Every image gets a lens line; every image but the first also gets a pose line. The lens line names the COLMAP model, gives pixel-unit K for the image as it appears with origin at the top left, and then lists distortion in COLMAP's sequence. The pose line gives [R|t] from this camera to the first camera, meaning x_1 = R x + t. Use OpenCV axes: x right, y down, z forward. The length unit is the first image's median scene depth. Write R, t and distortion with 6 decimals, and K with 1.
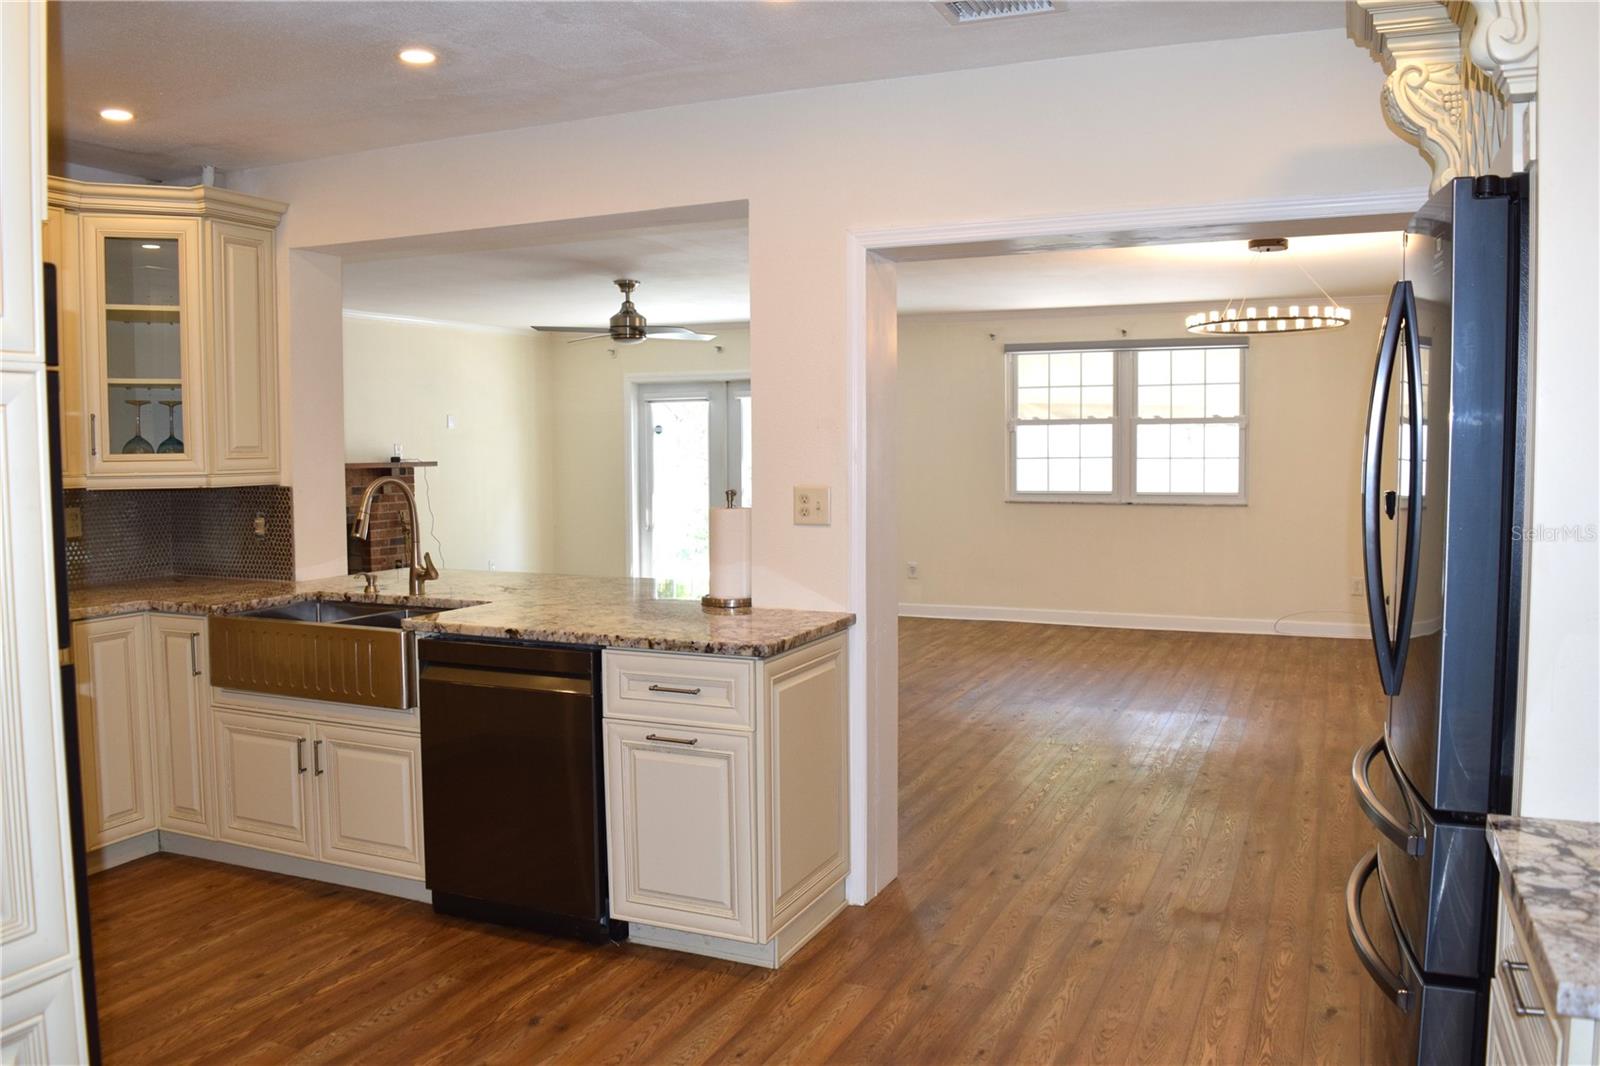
lens RADIAL K [[1257.6, 0, 785.5], [0, 1257.6, 530.4], [0, 0, 1]] dist [-0.097187, 0.023124]
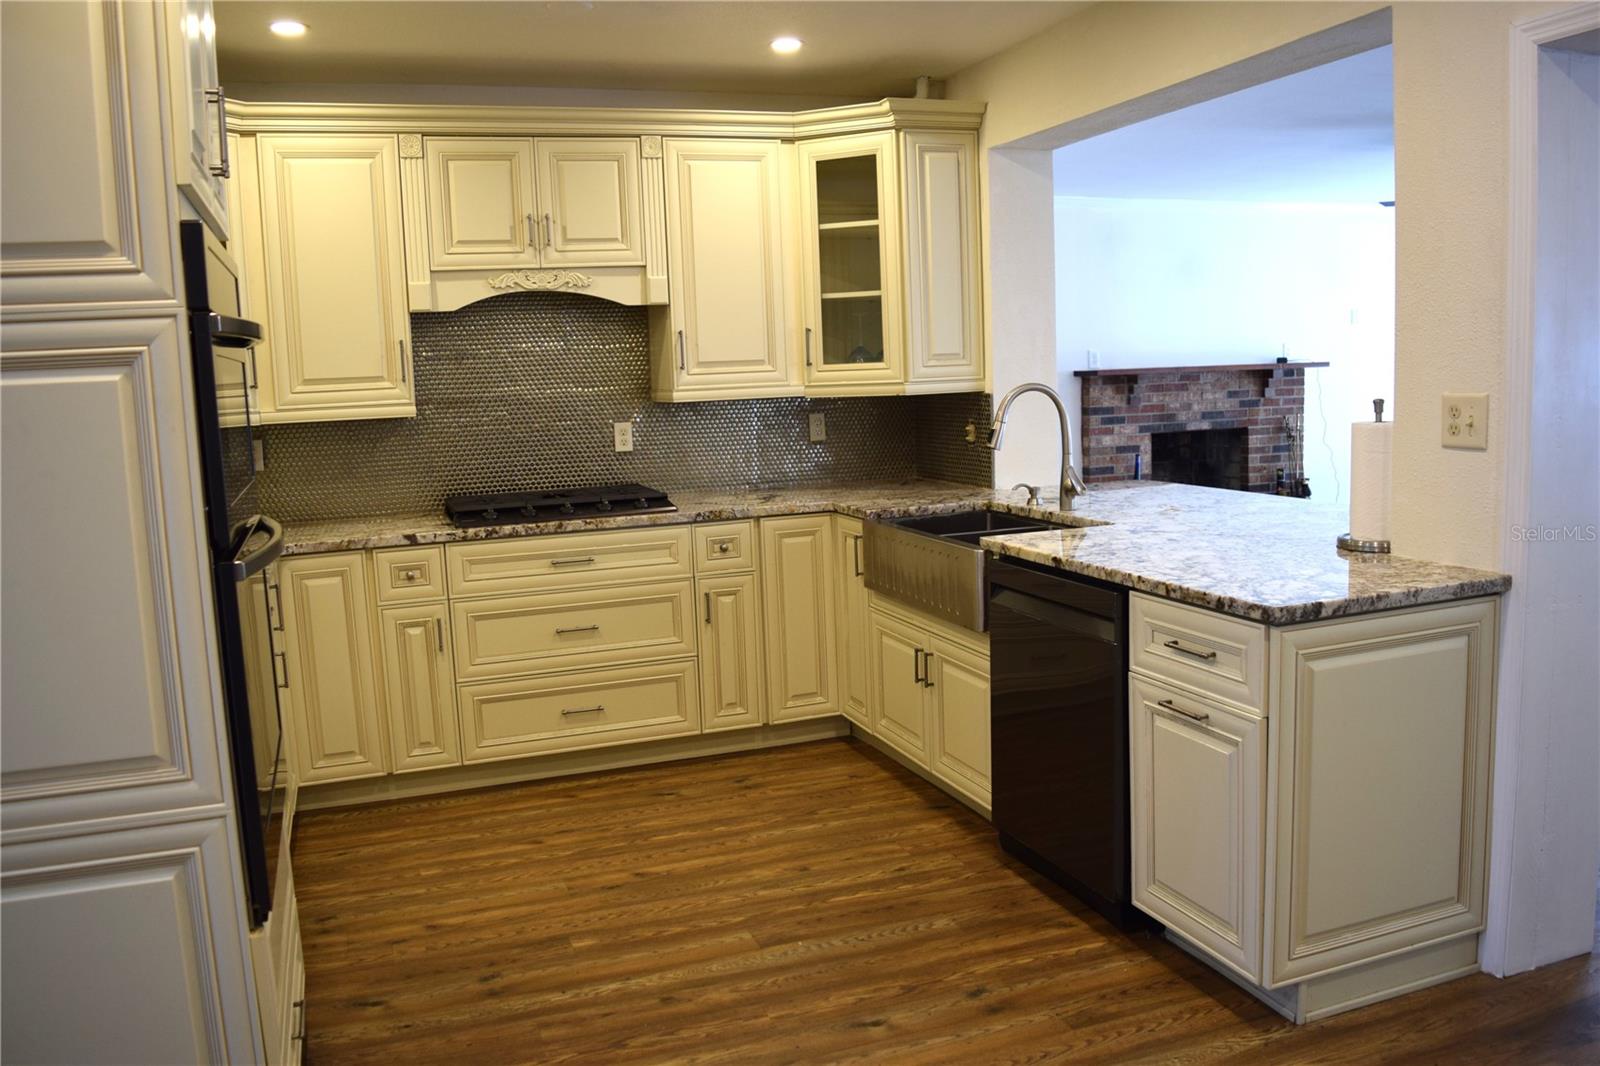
lens RADIAL K [[1257.6, 0, 785.5], [0, 1257.6, 530.4], [0, 0, 1]] dist [-0.097187, 0.023124]
pose [[0.689959, 0.070392, -0.720418, 0.269525], [-0.012287, 0.996256, 0.085576, -0.012816], [0.723744, -0.050192, 0.688241, 0.238435]]
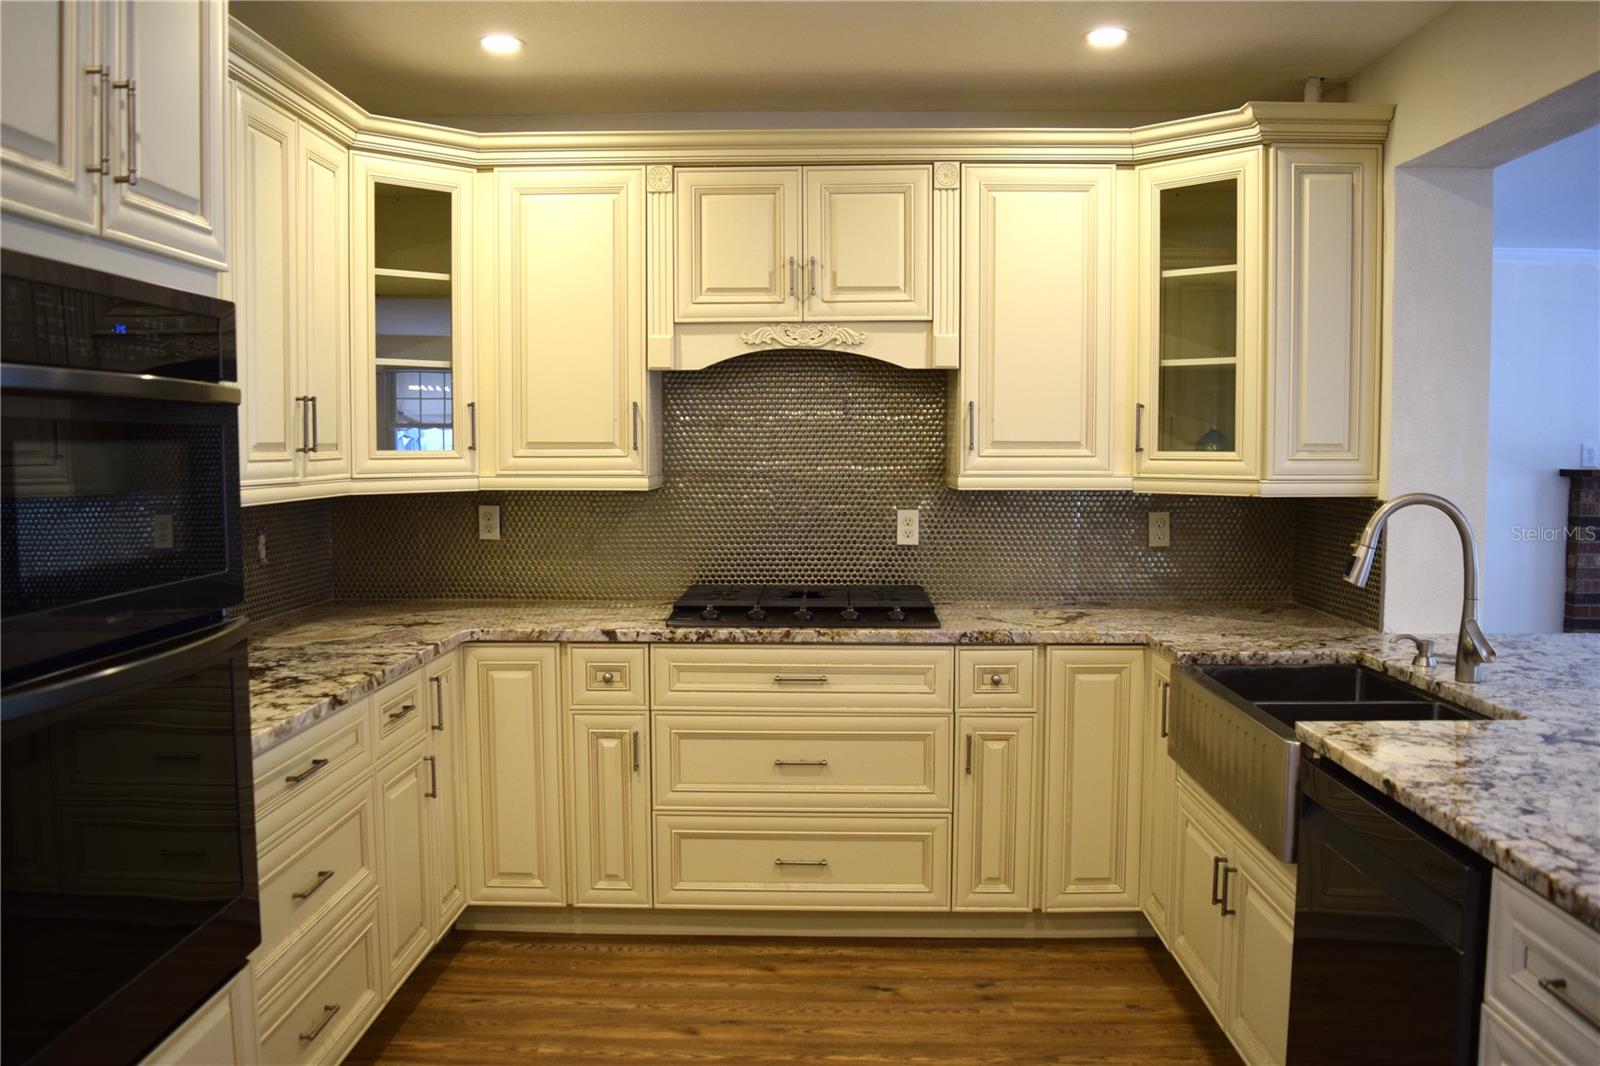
lens RADIAL K [[1257.6, 0, 785.5], [0, 1257.6, 530.4], [0, 0, 1]] dist [-0.097187, 0.023124]
pose [[0.378795, 0.066980, -0.923053, 0.161503], [-0.063219, 0.996921, 0.046397, -0.036980], [0.923319, 0.040779, 0.381863, 0.513308]]
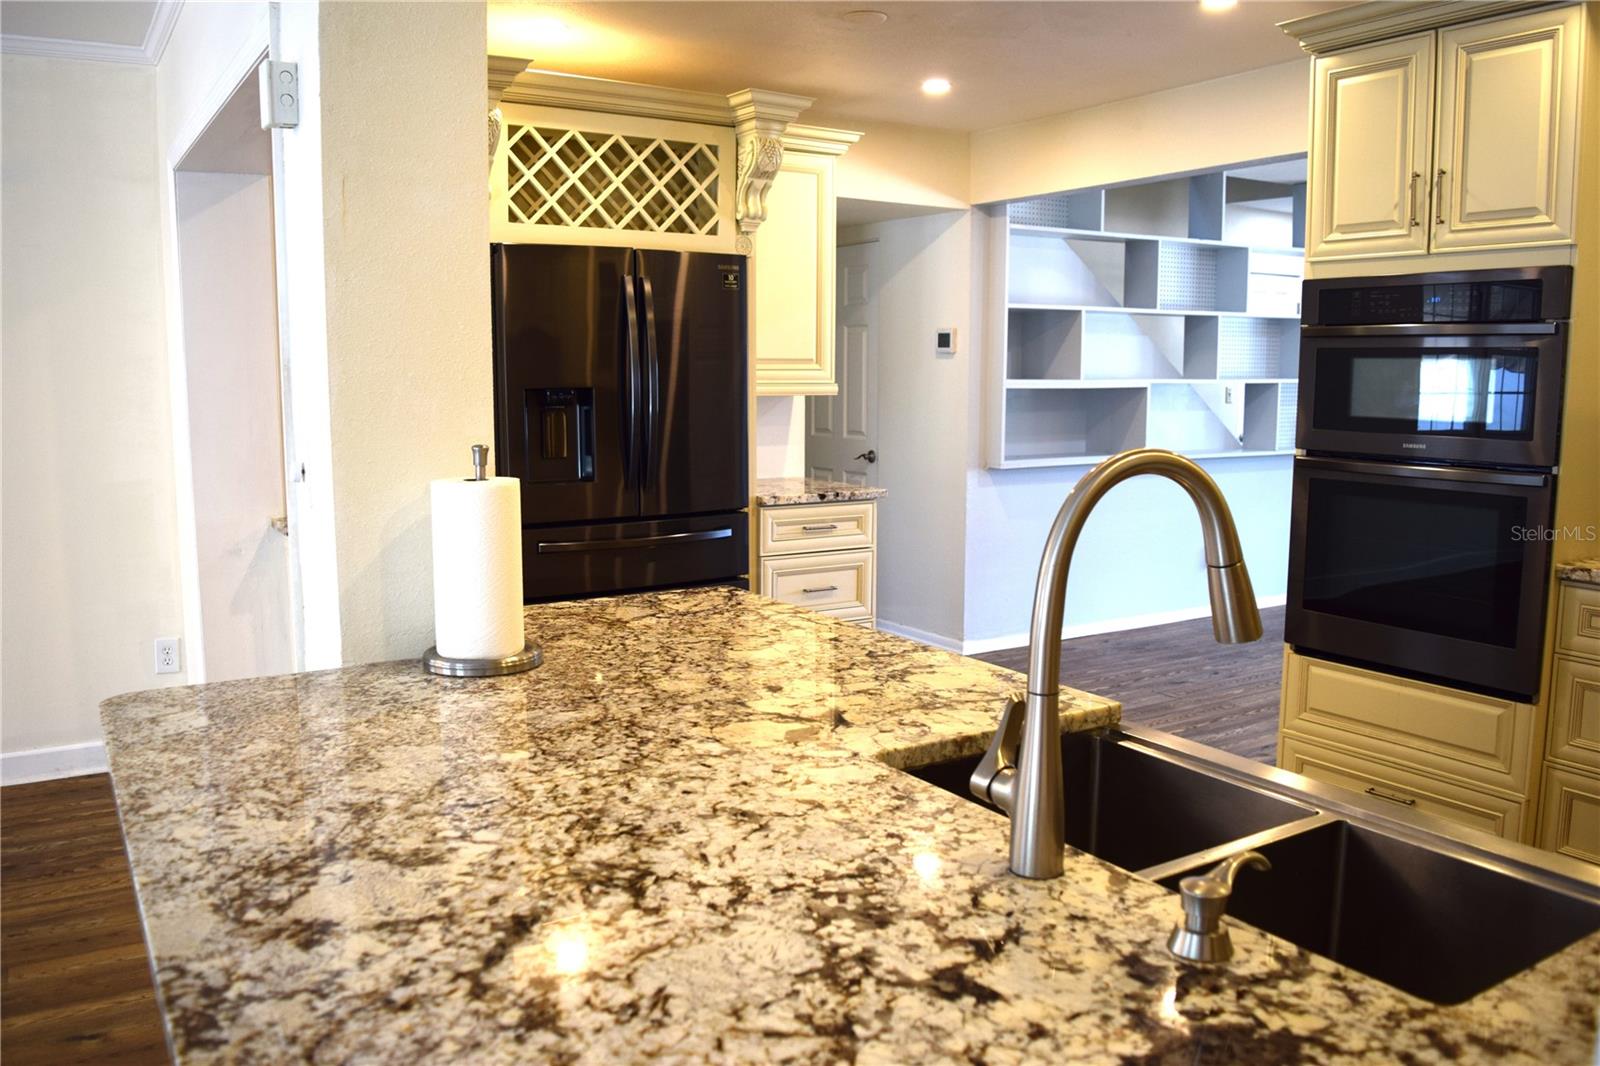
lens RADIAL K [[1257.6, 0, 785.5], [0, 1257.6, 530.4], [0, 0, 1]] dist [-0.097187, 0.023124]
pose [[-0.825337, -0.068740, 0.560440, -0.466315], [0.042170, 0.982286, 0.182584, -0.091598], [-0.563063, 0.174327, -0.807818, 1.448250]]
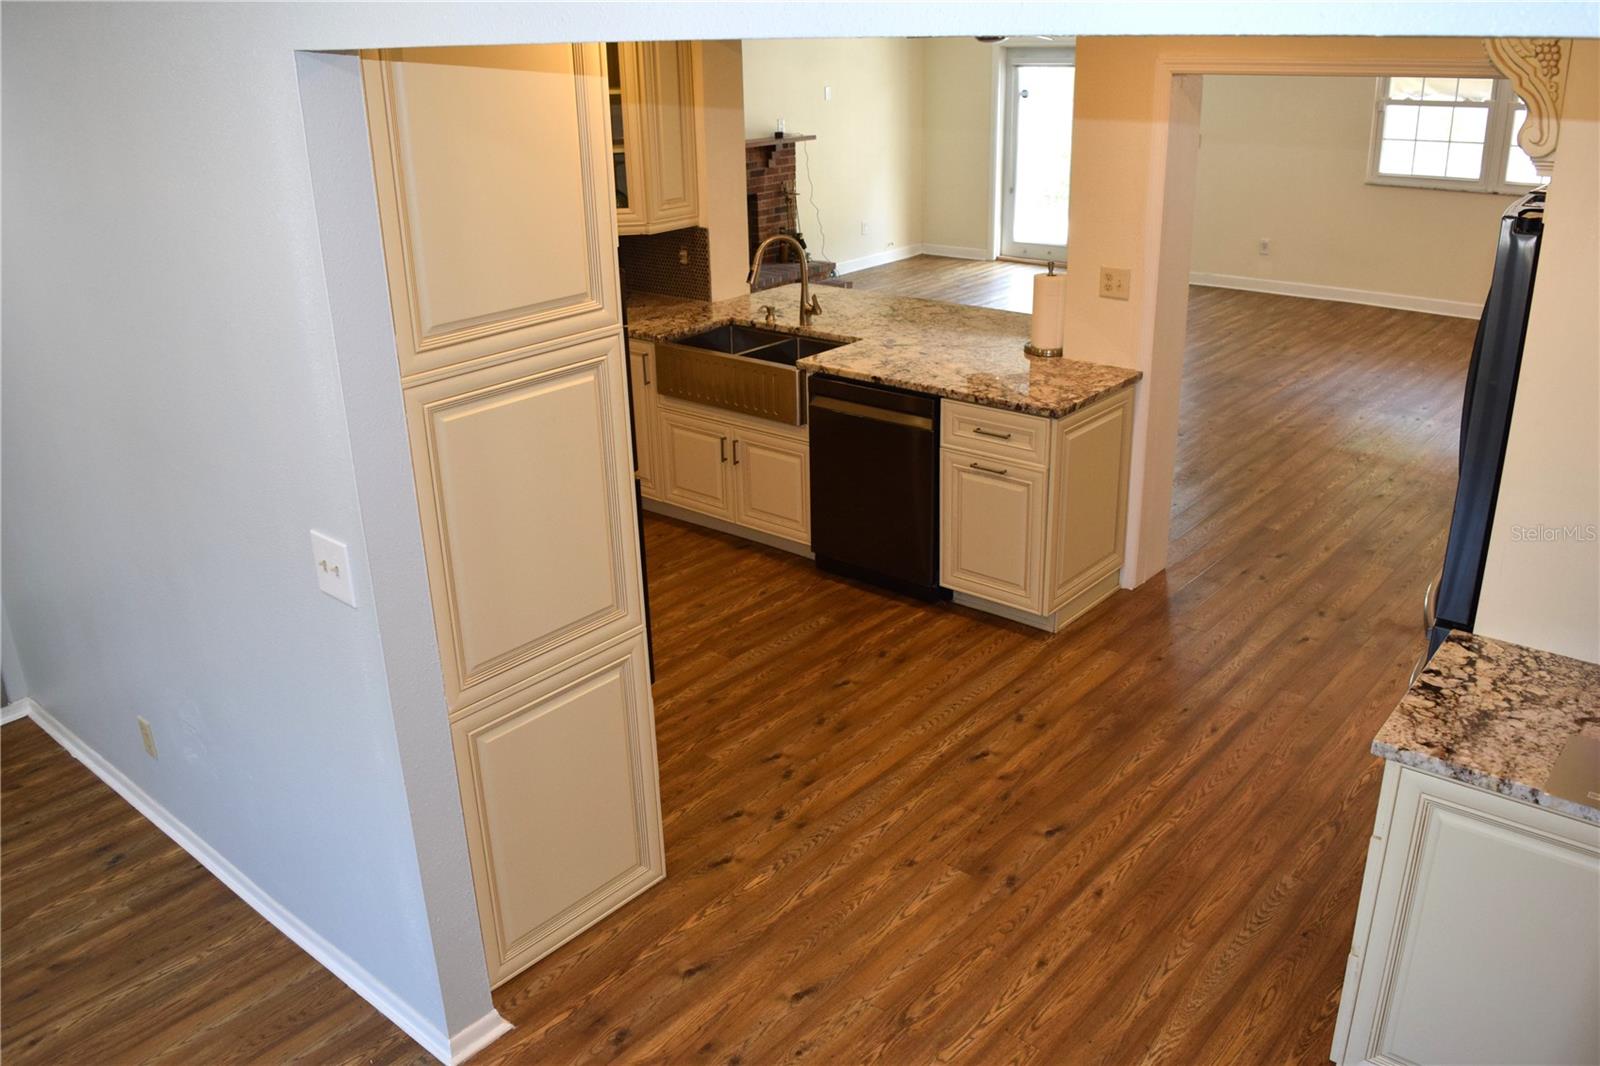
lens RADIAL K [[1281.2, 0, 785.2], [0, 1281.2, 531.1], [0, 0, 1]] dist [-0.094195, 0.019748]
pose [[0.958038, 0.086437, -0.273298, 0.075551], [0.002022, 0.951388, 0.307989, -0.178306], [0.286634, -0.295618, 0.911291, -0.321968]]
